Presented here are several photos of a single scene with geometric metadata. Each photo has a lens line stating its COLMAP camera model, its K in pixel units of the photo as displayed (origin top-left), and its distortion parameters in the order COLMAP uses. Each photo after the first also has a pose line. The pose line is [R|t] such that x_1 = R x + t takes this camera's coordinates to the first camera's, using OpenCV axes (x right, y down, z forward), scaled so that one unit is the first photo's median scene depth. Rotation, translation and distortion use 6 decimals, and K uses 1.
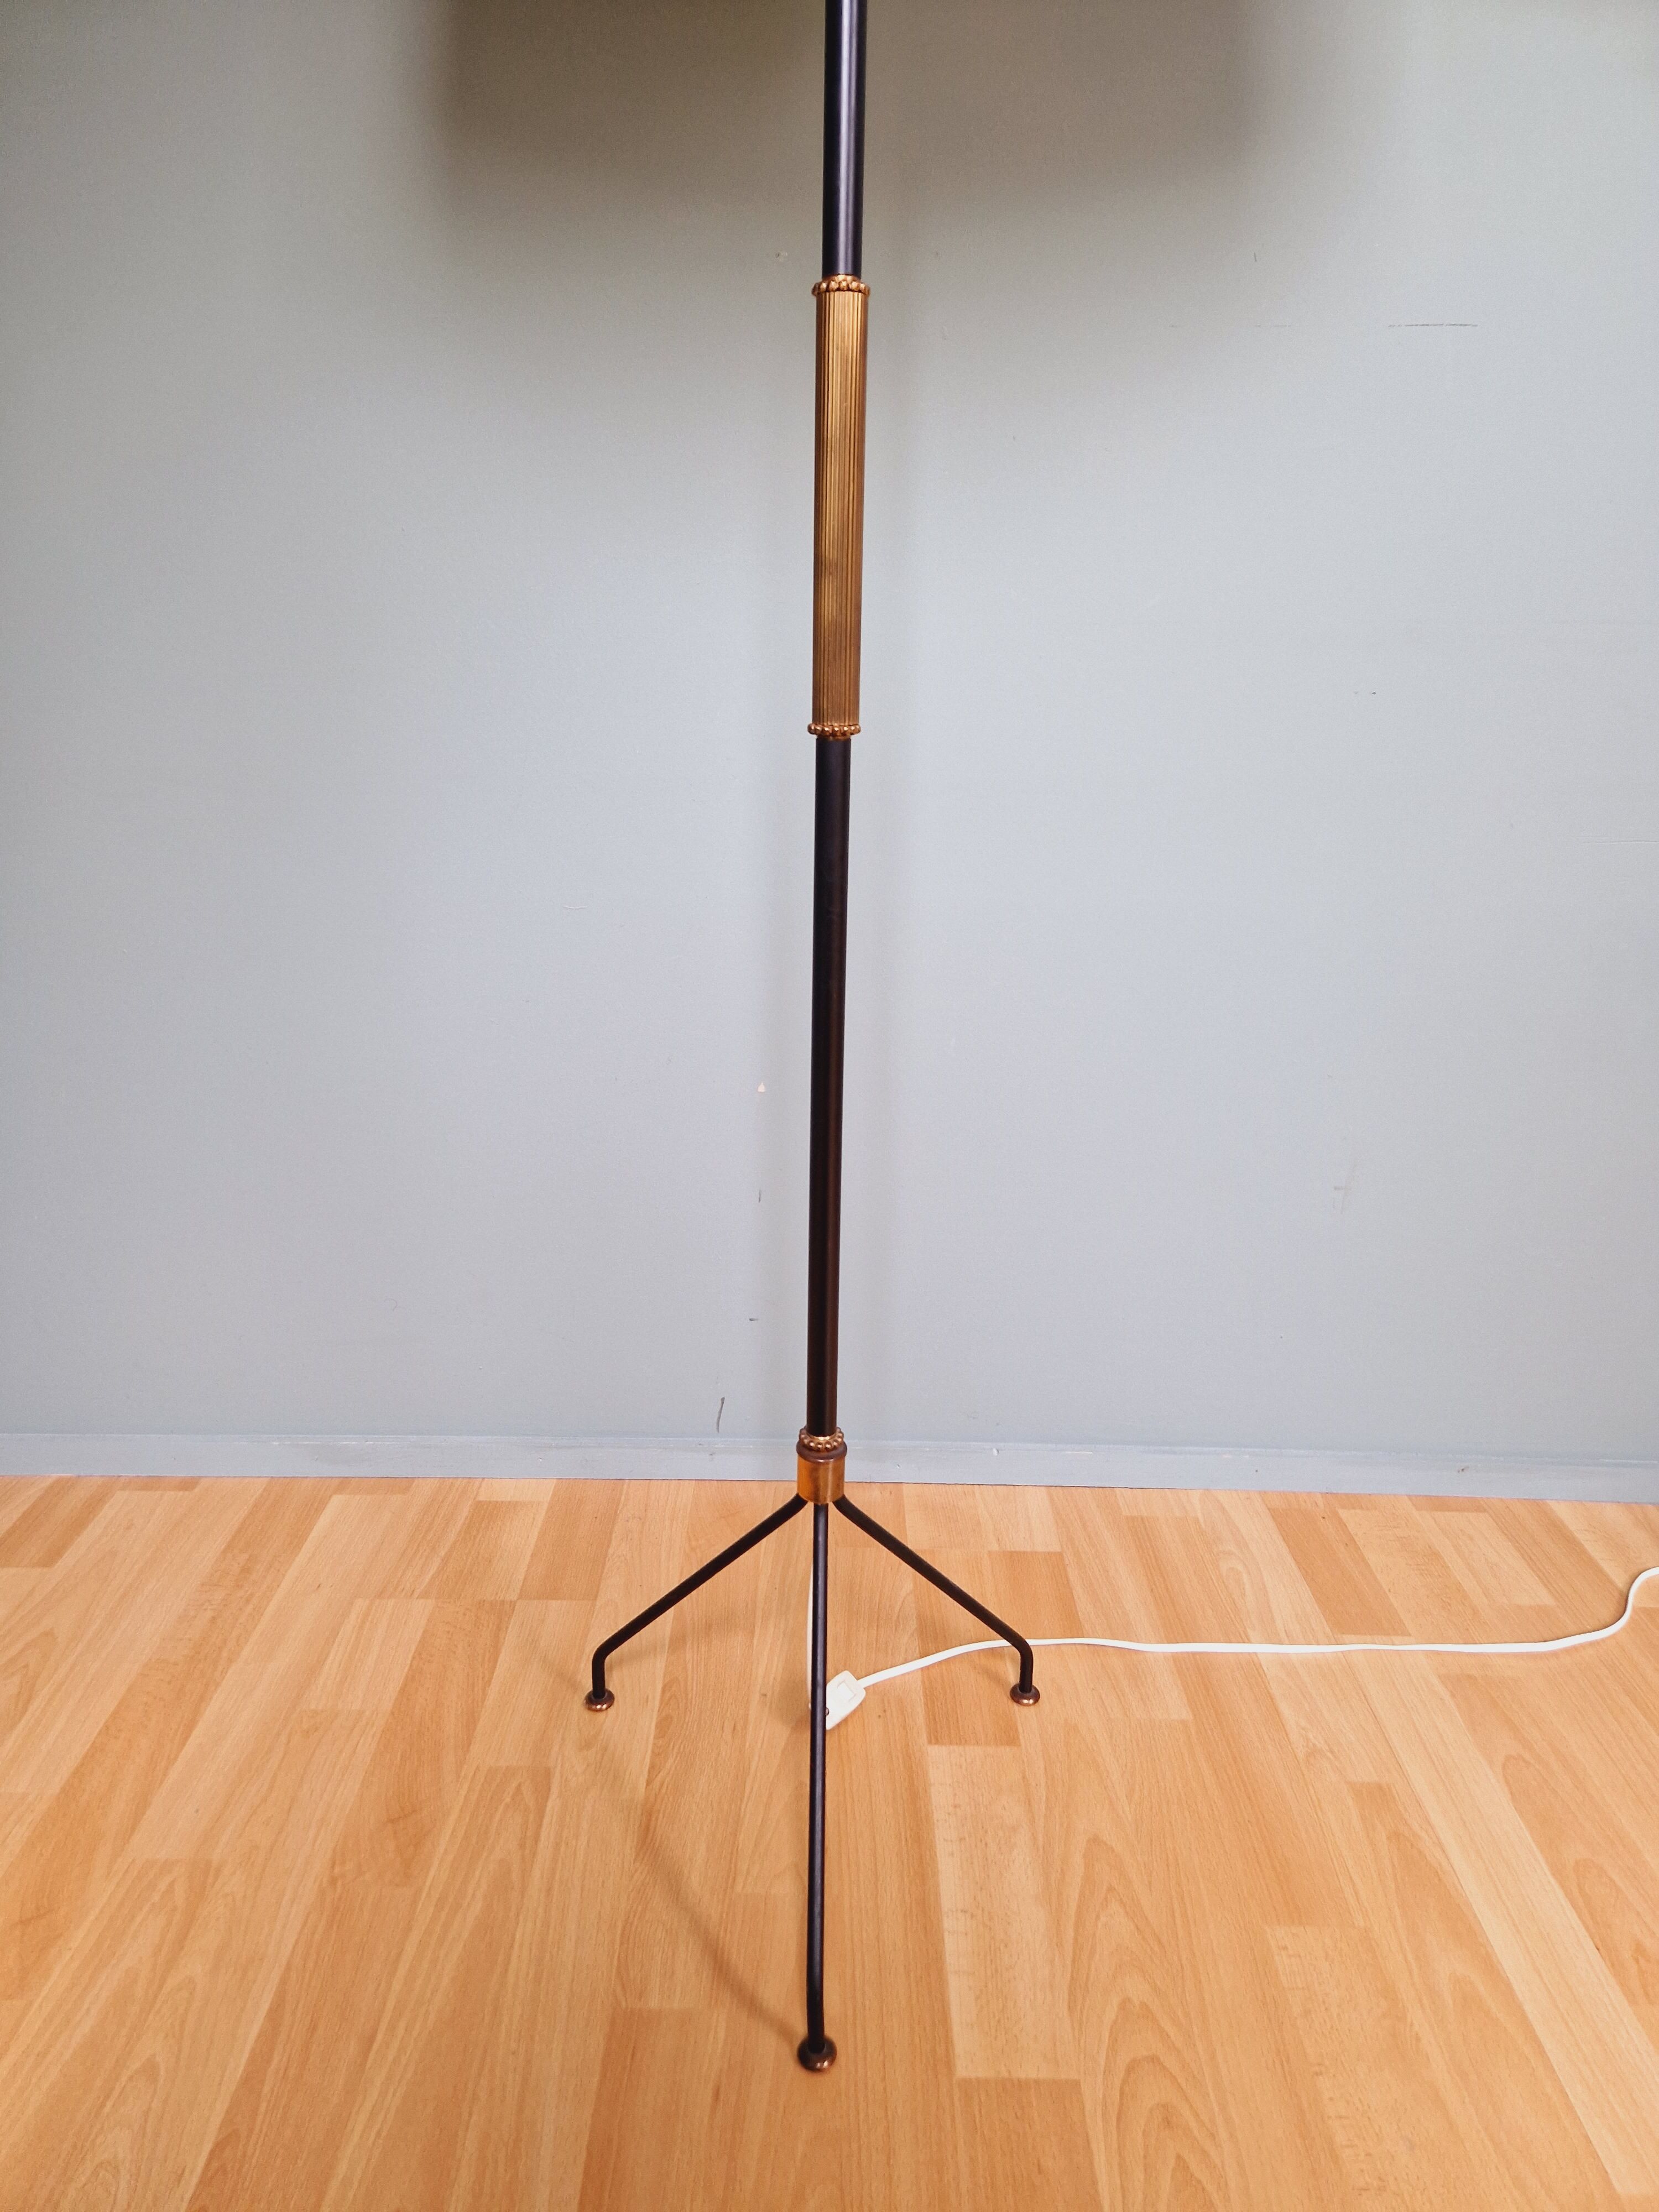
lens RADIAL K [[1480.1, 0, 808.0], [0, 1480.1, 1109.1], [0, 0, 1]] dist [0.071014, -0.058544]
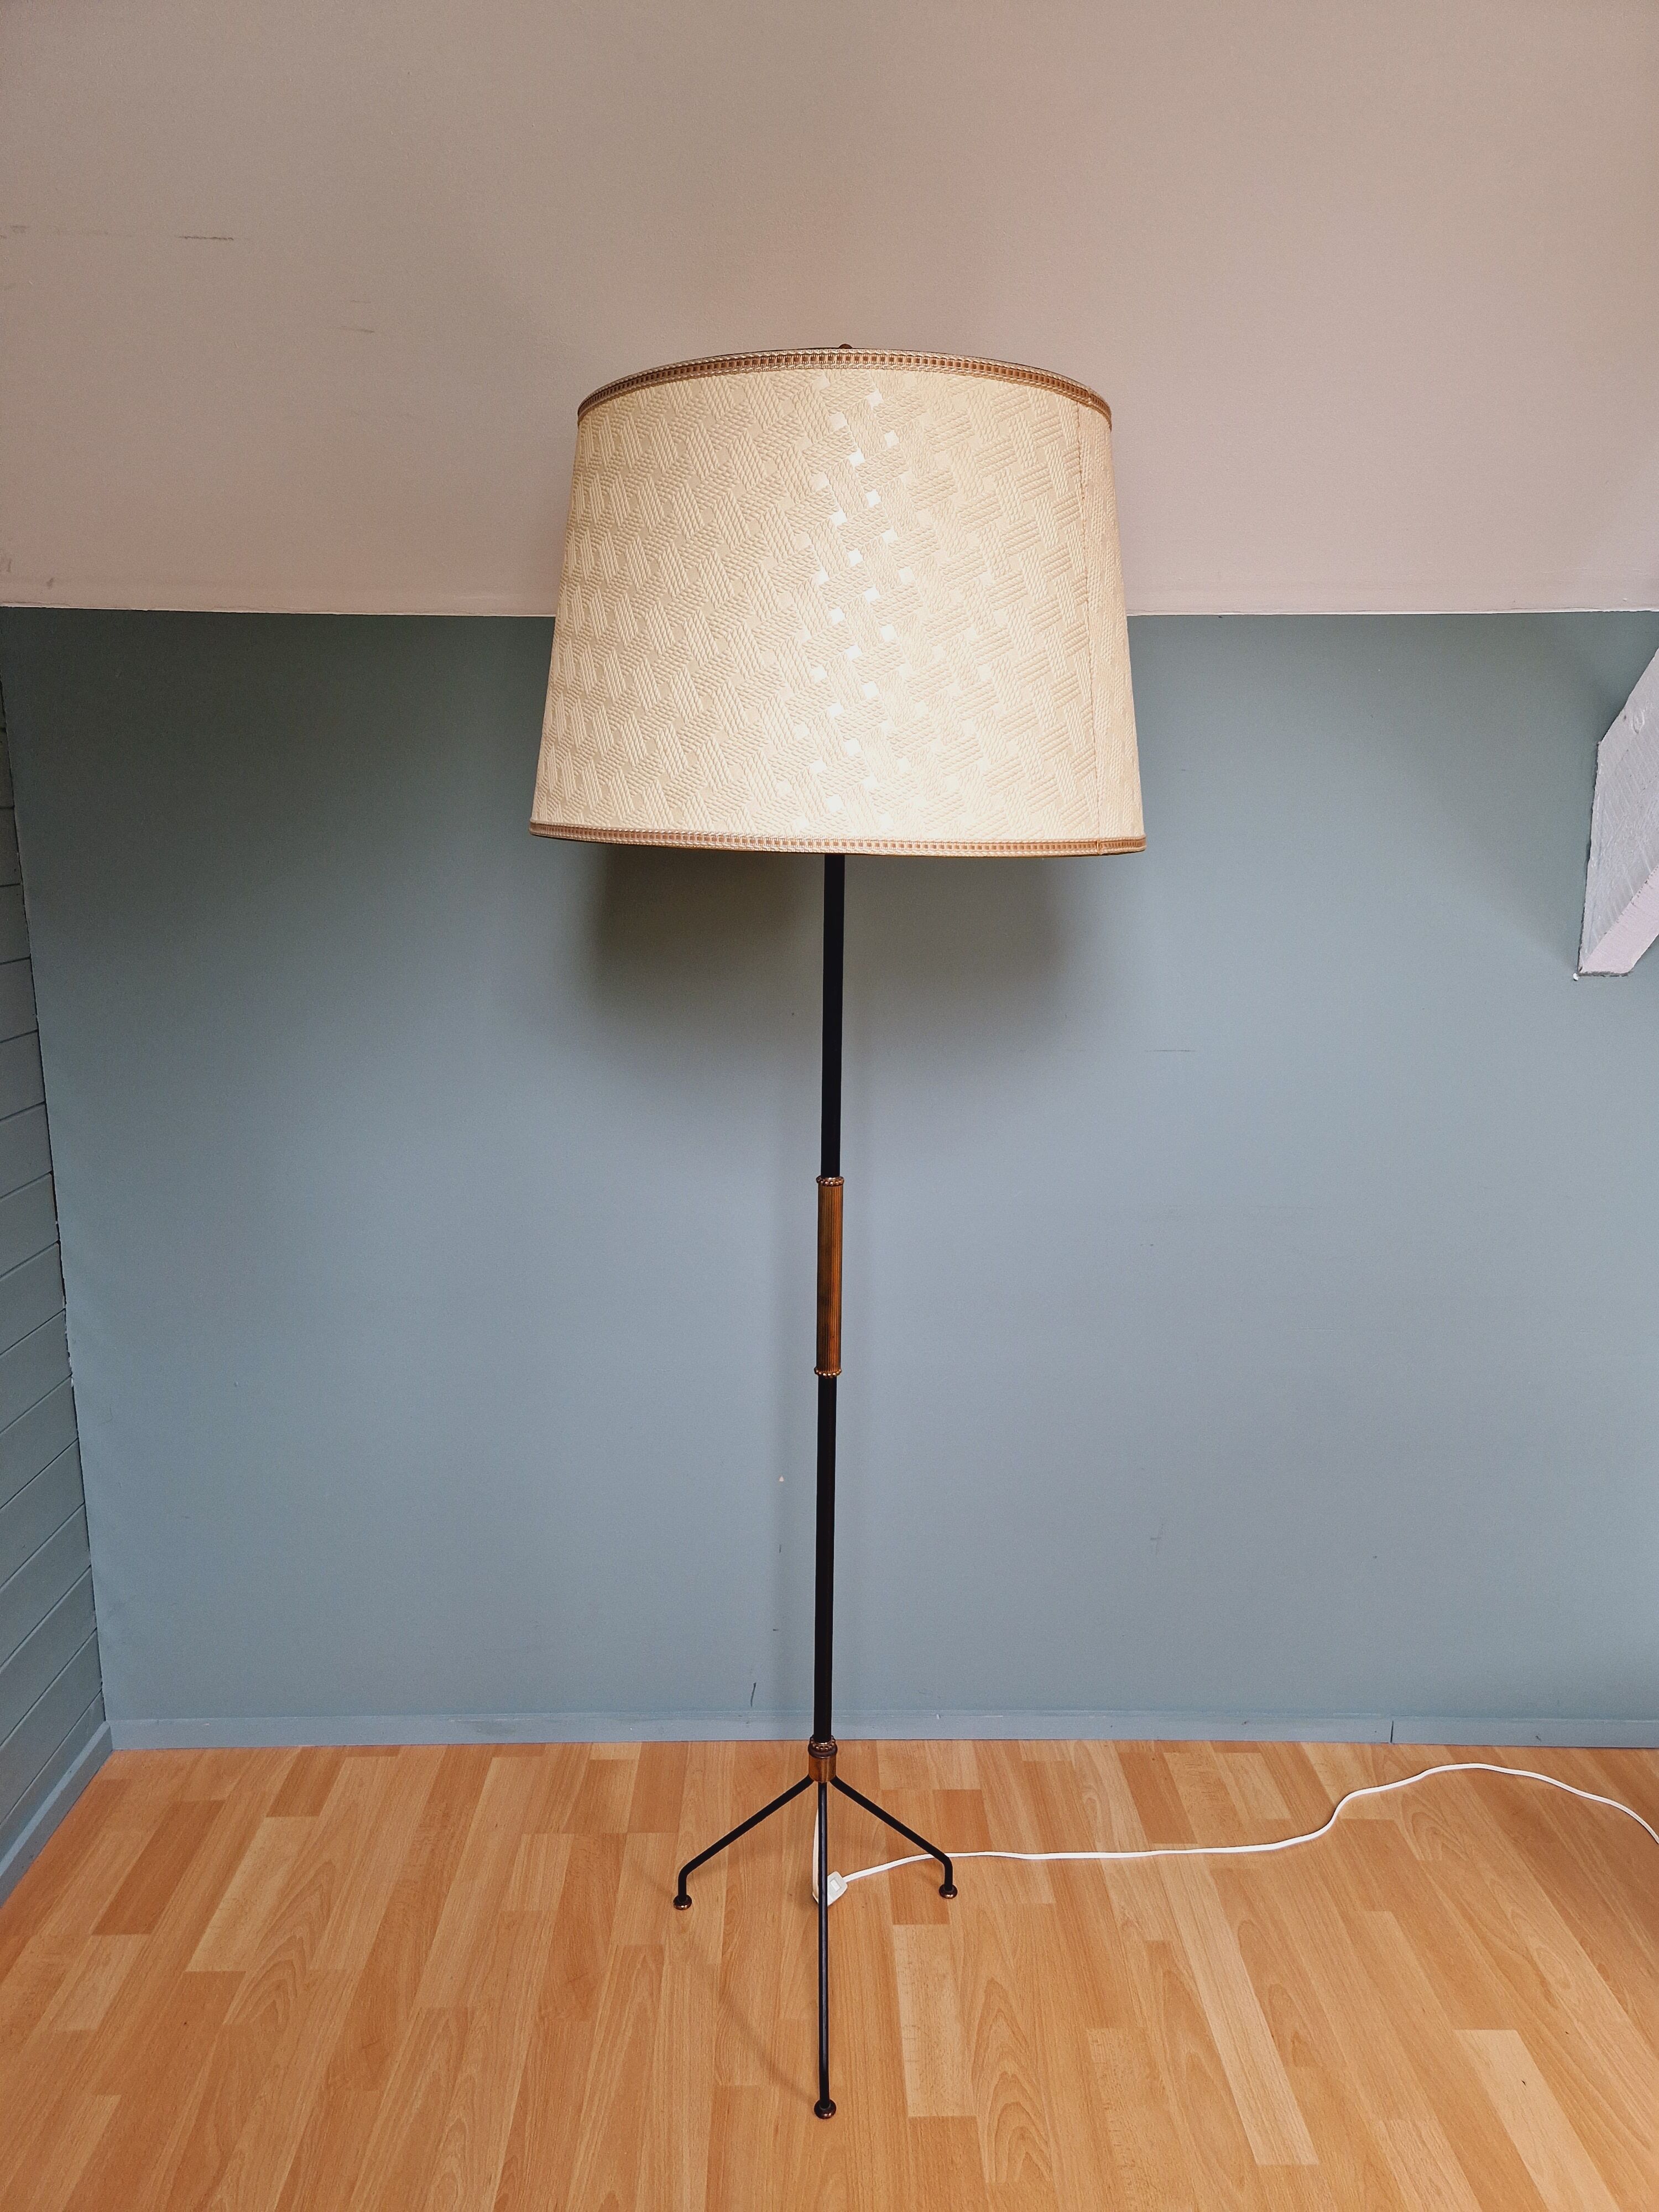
lens RADIAL K [[1480.1, 0, 833.0], [0, 1480.1, 1115.3], [0, 0, 1]] dist [0.071014, -0.058544]
pose [[0.999331, -0.006627, 0.035980, -0.036761], [0.009947, 0.995628, -0.092881, -0.290592], [-0.035207, 0.093177, 0.995027, -0.682746]]
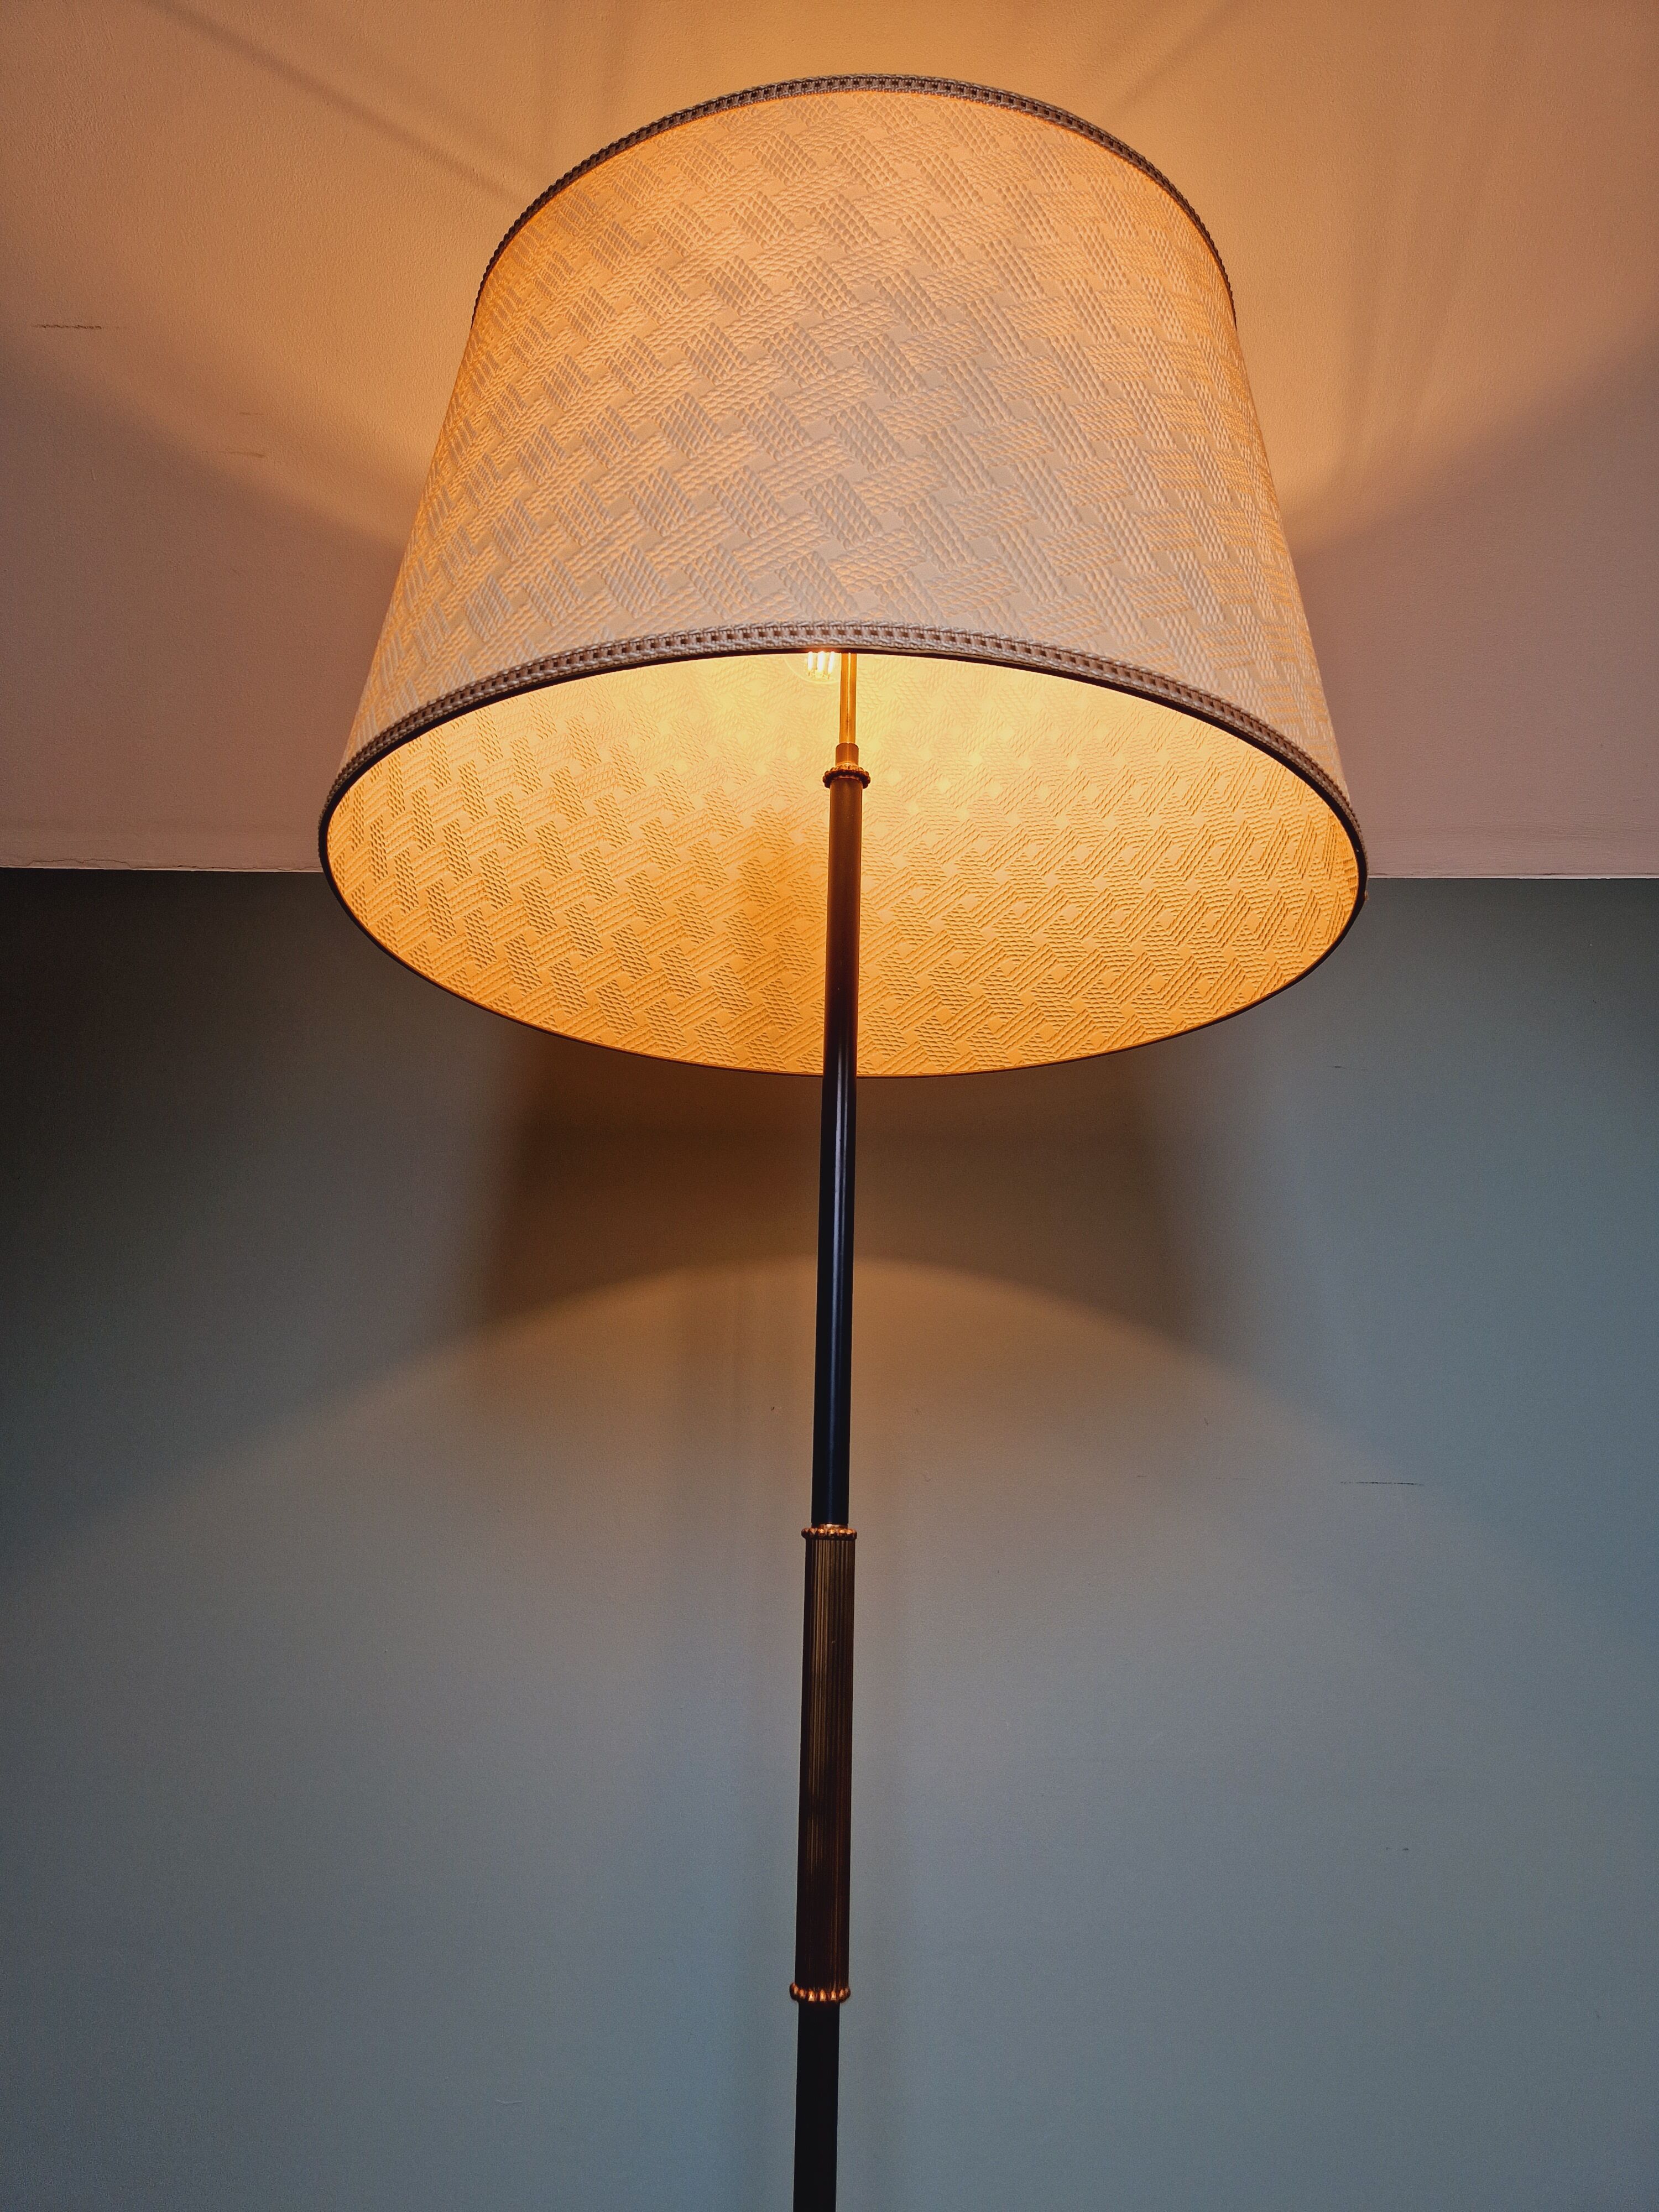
lens RADIAL K [[1480.1, 0, 820.1], [0, 1480.1, 1108.3], [0, 0, 1]] dist [0.071014, -0.058544]
pose [[0.999837, 0.016314, 0.007706, 0.001556], [-0.009021, 0.821897, -0.569564, -0.126208], [-0.015626, 0.569402, 0.821911, -0.018145]]
